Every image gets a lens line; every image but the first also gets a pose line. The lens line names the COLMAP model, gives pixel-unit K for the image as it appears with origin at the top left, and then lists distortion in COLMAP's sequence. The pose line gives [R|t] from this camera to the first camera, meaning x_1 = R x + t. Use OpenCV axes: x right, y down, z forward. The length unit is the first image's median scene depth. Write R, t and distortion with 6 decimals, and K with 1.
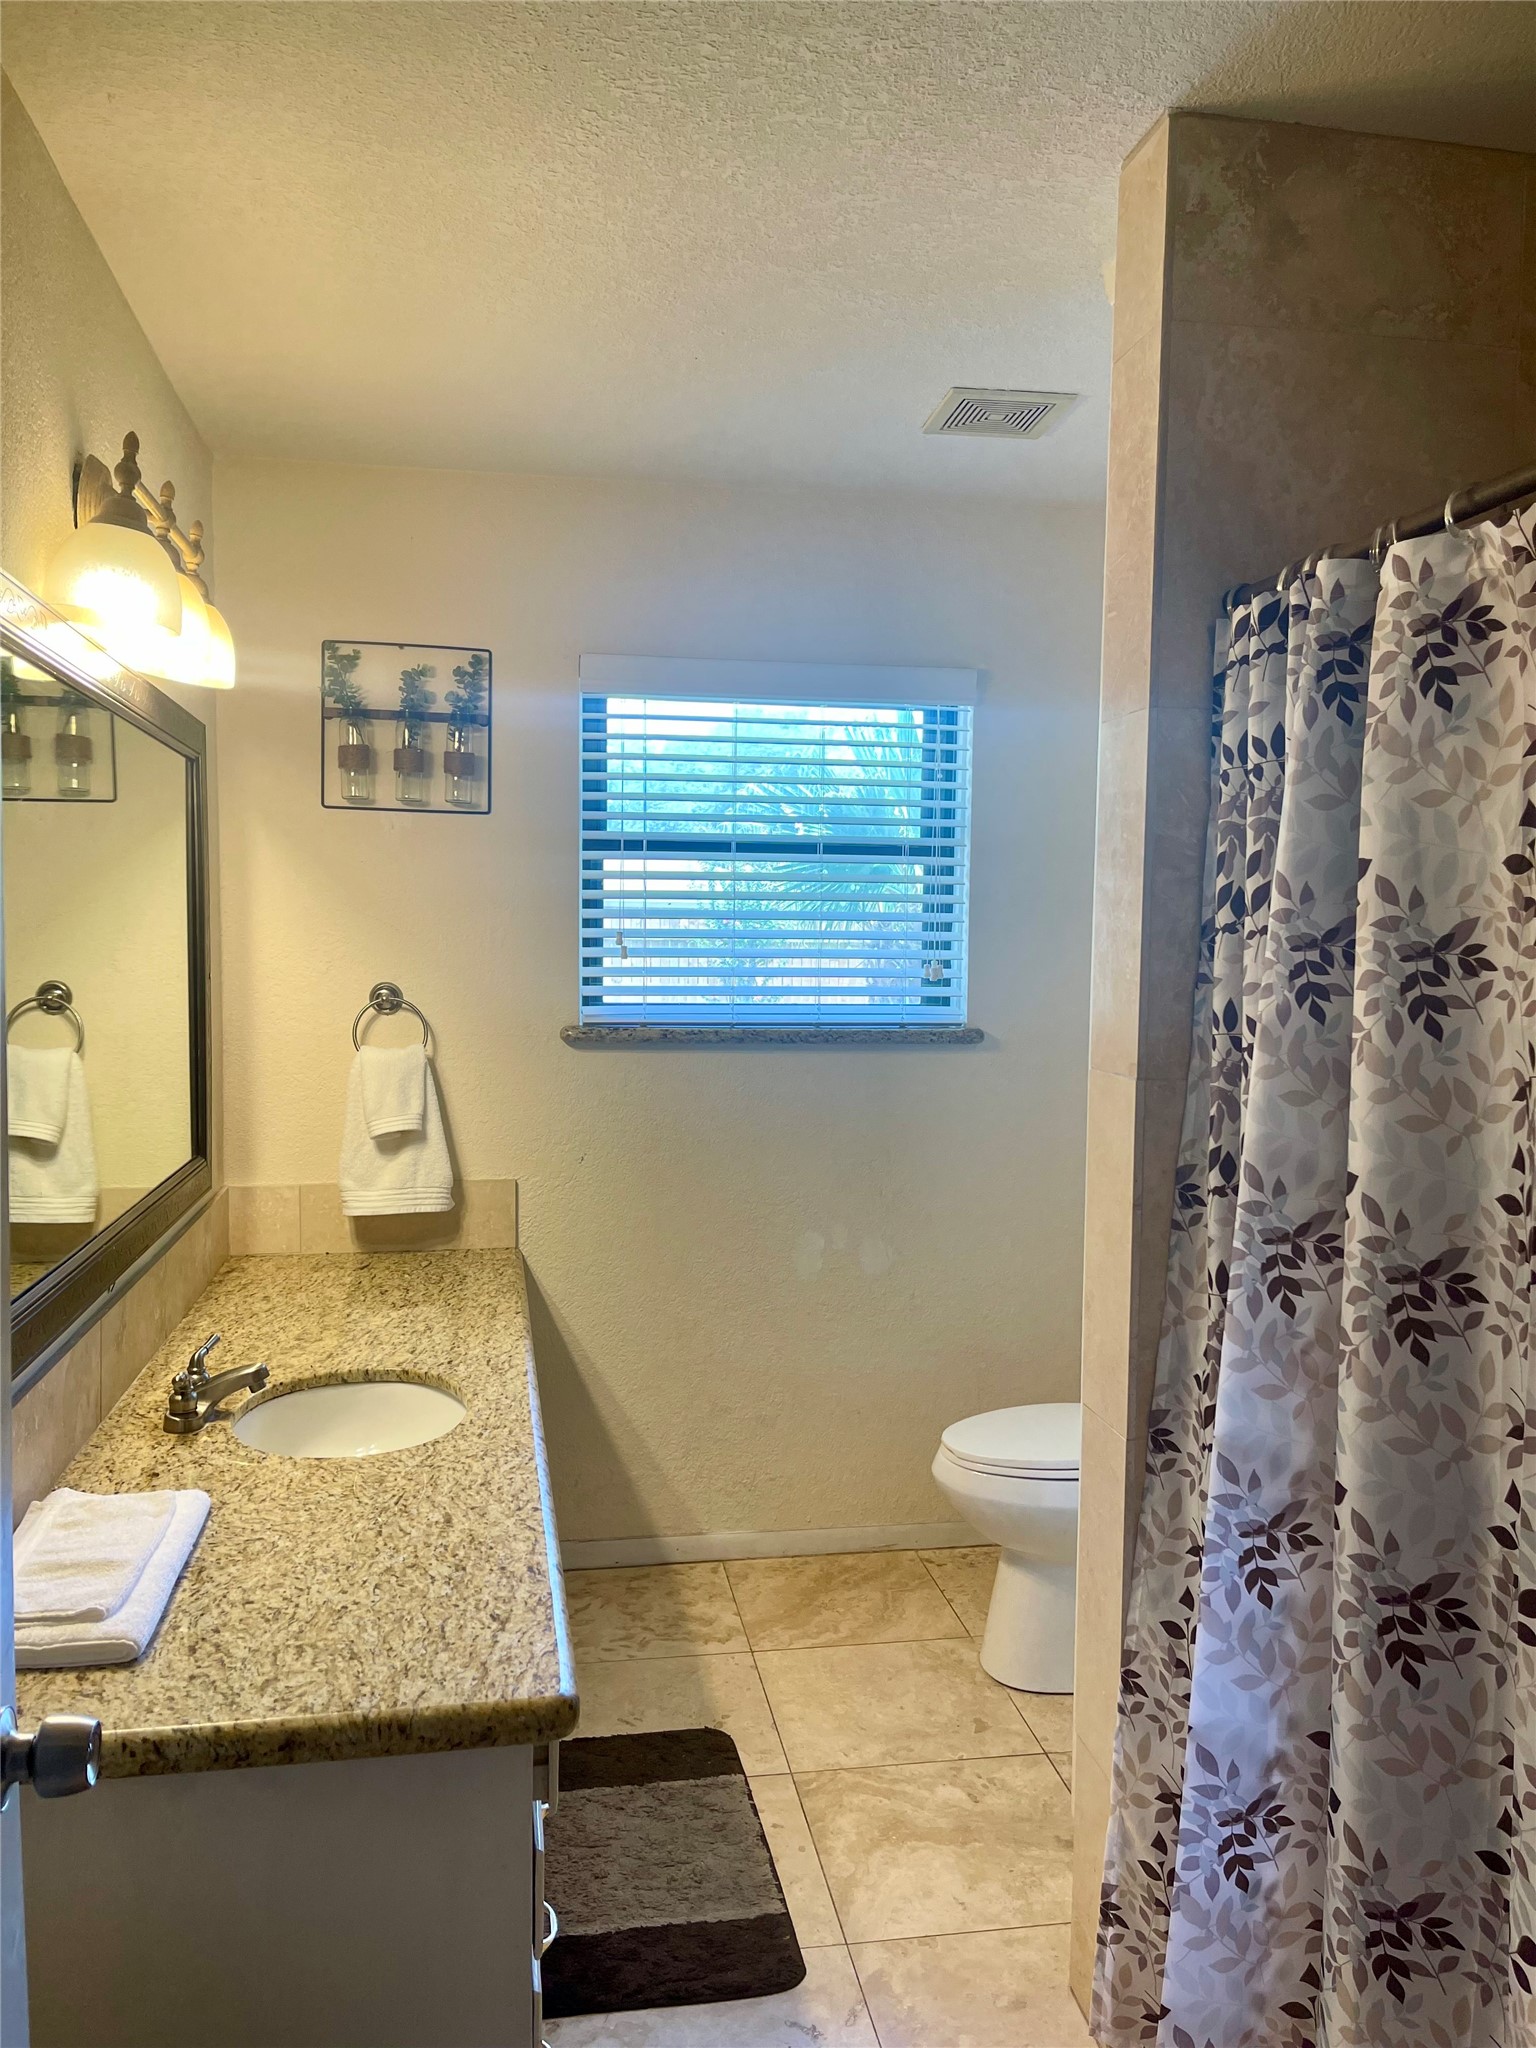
lens RADIAL K [[1554.6, 0, 766.8], [0, 1554.6, 1020.1], [0, 0, 1]] dist [0.070594, -0.086255]
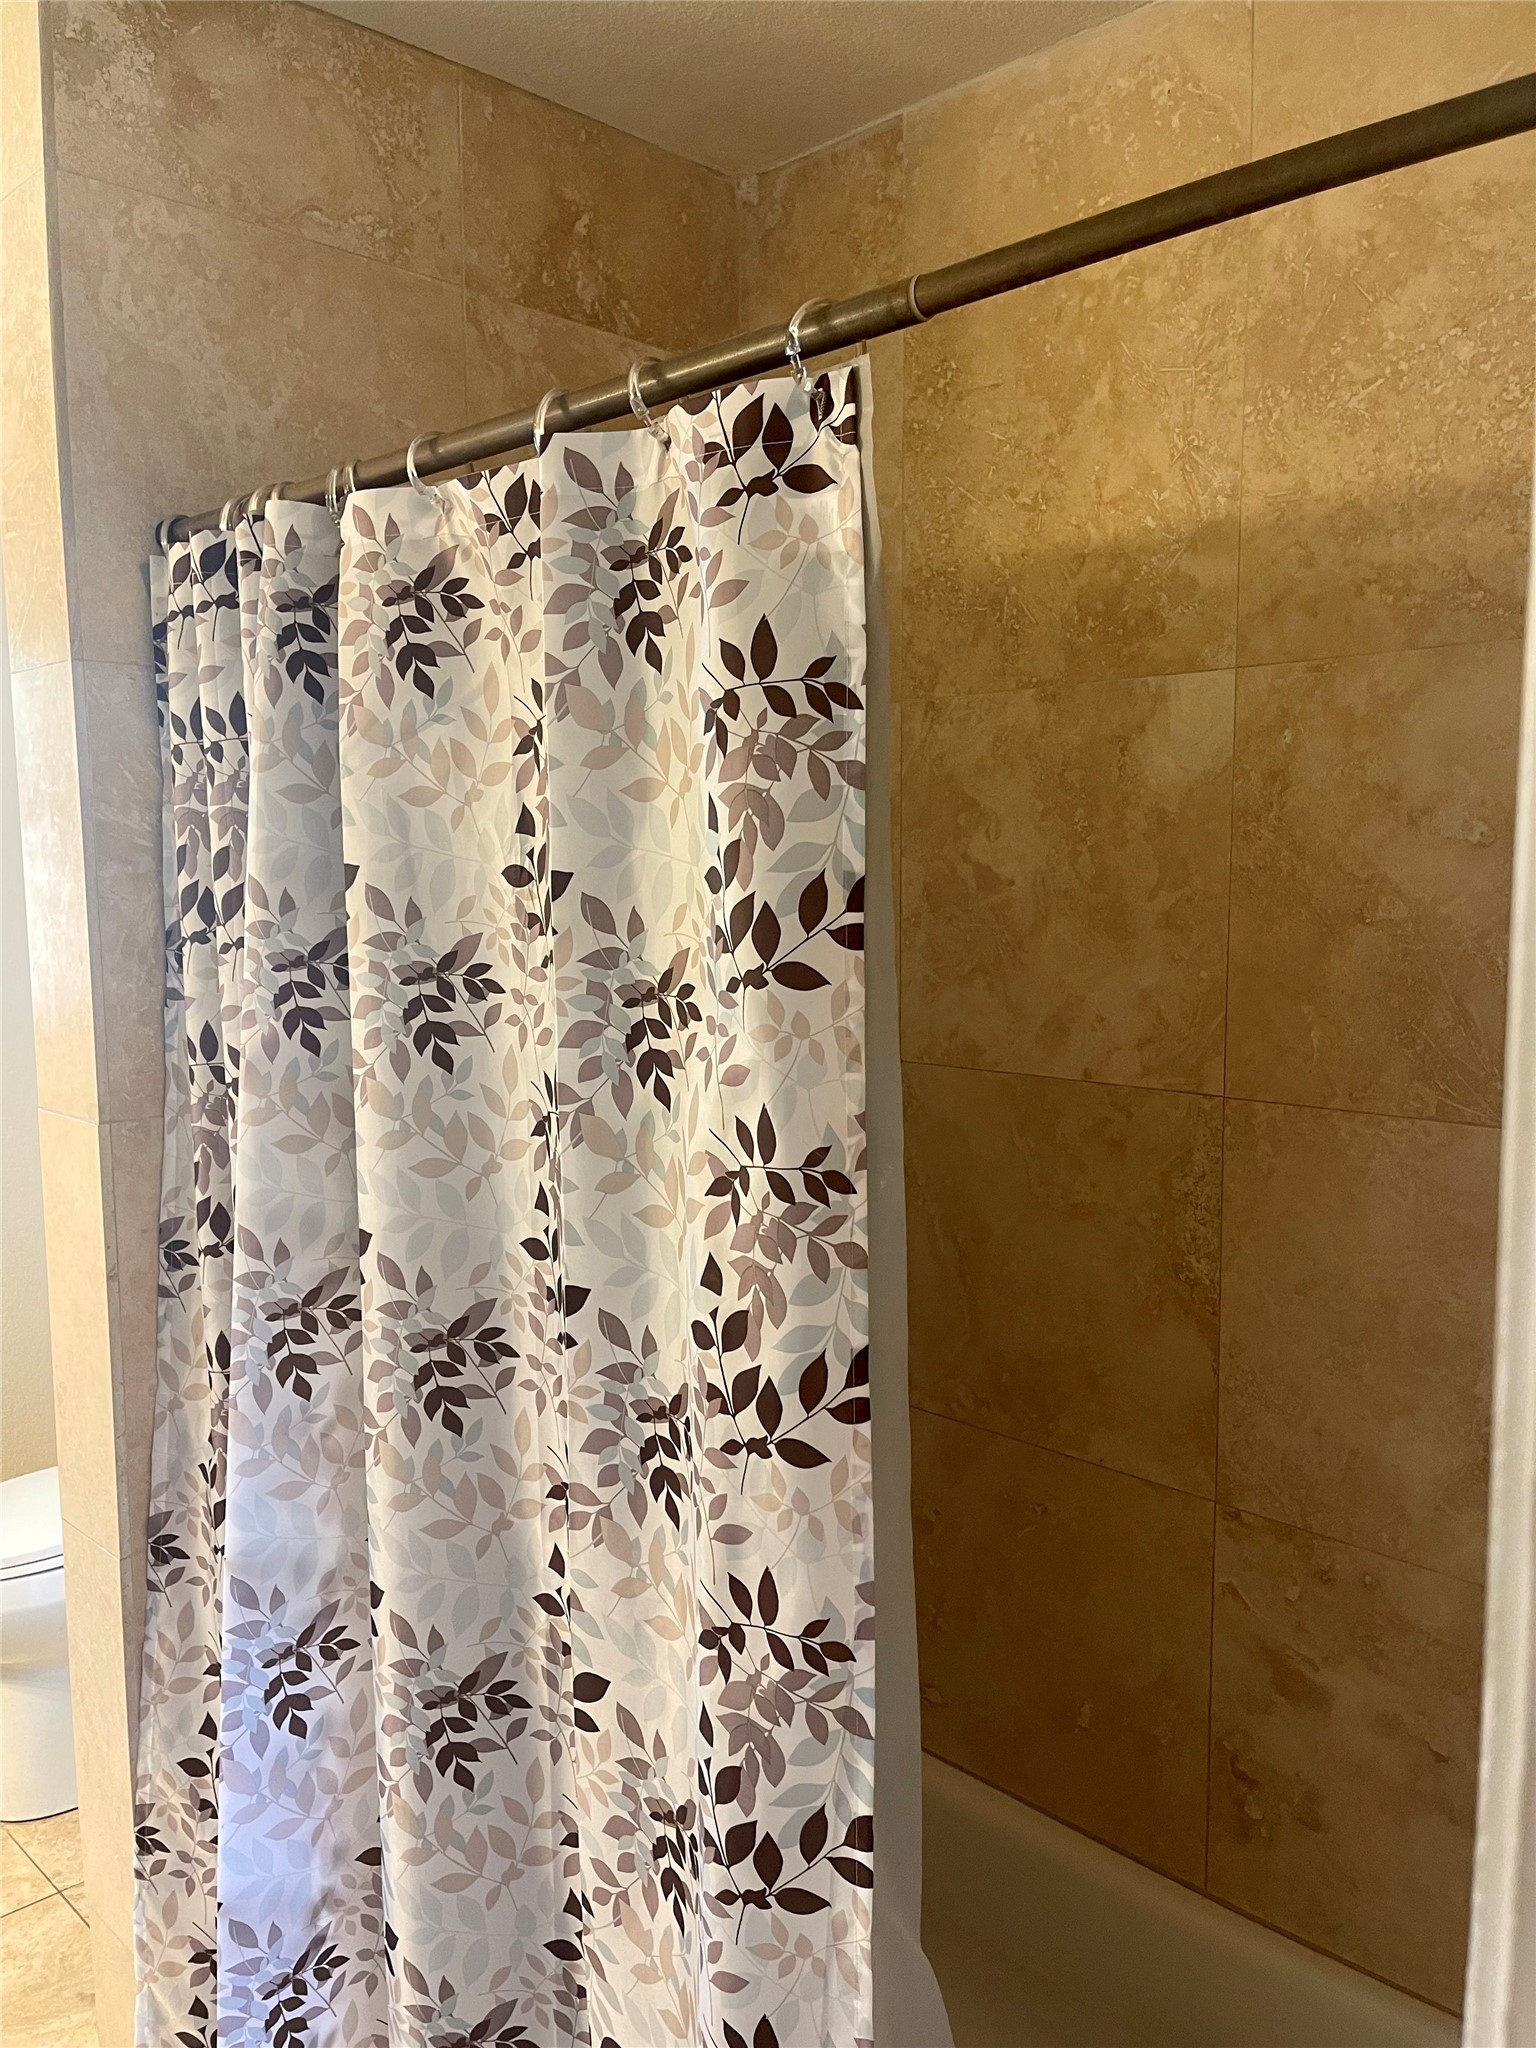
lens RADIAL K [[1554.6, 0, 784.9], [0, 1554.6, 1004.1], [0, 0, 1]] dist [0.070594, -0.086255]
pose [[0.807083, -0.081447, 0.584793, 0.063054], [0.060543, 0.996635, 0.055250, -0.054407], [-0.587325, -0.009187, 0.809299, 0.159834]]
